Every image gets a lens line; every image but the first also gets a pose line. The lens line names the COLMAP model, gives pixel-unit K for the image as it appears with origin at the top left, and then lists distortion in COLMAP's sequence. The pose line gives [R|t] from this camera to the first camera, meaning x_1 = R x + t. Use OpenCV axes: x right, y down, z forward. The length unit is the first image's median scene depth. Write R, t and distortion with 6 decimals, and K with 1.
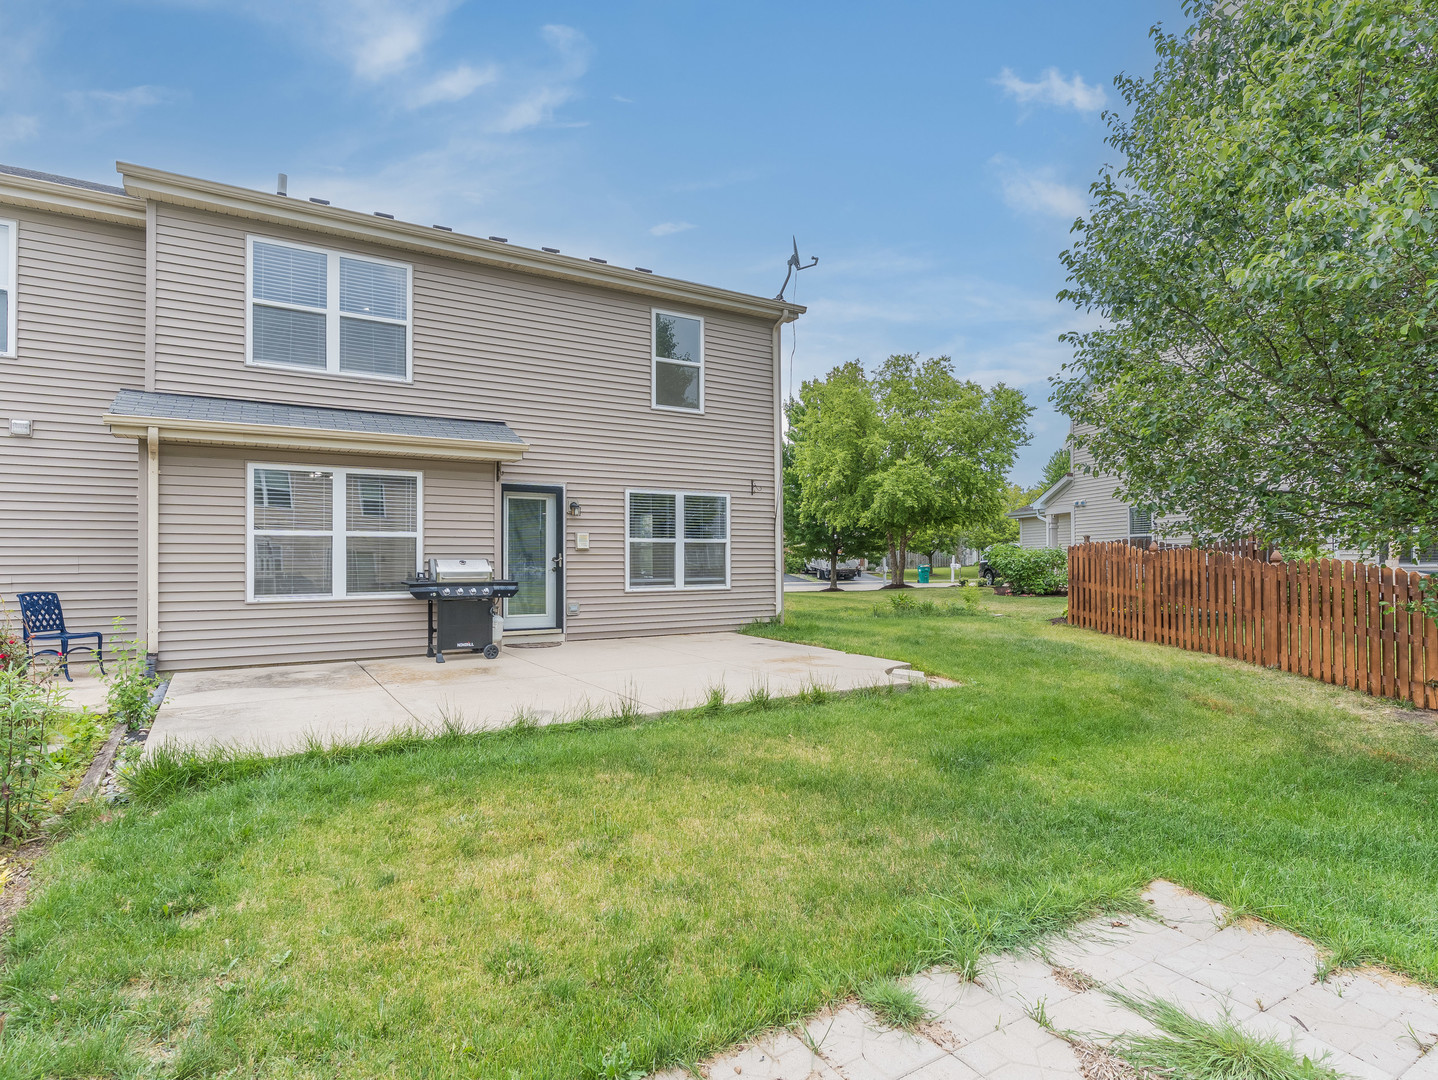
lens RADIAL K [[766.5, 0, 734.9], [0, 766.5, 544.9], [0, 0, 1]] dist [0.000407, -0.000260]
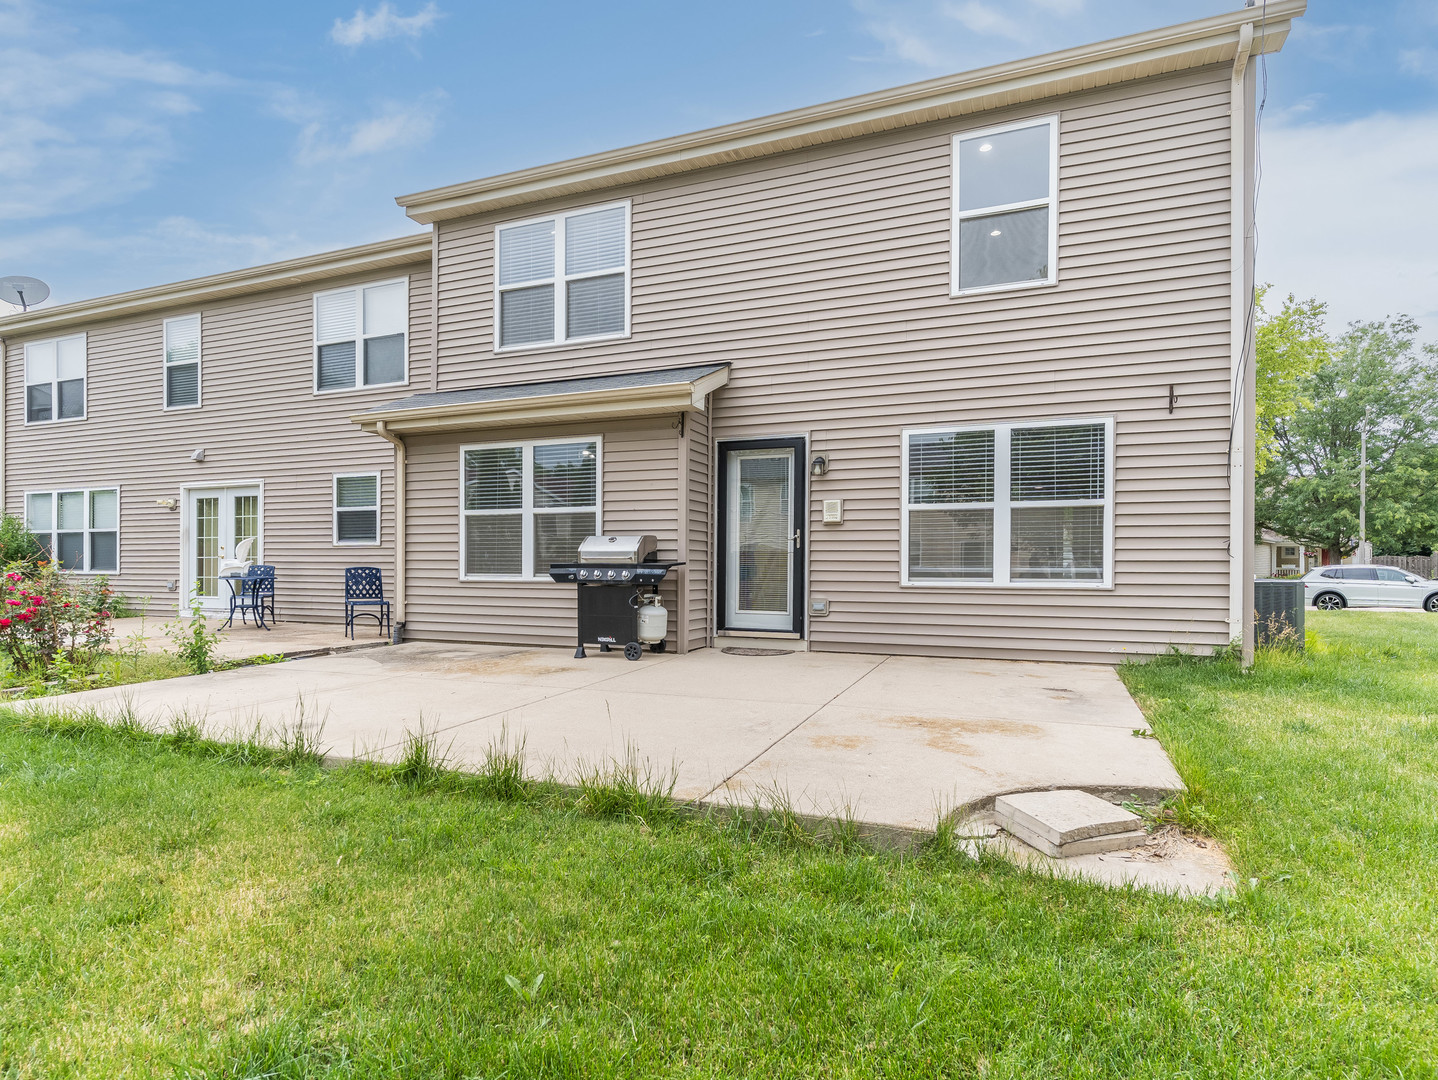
lens RADIAL K [[788.2, 0, 719.5], [0, 788.2, 571.6], [0, 0, 1]] dist [-0.001828, 0.000349]
pose [[0.586615, 0.009780, -0.809807, 0.369111], [0.011788, 0.999718, 0.020612, 0.038457], [0.809780, -0.021637, 0.586334, 0.558506]]
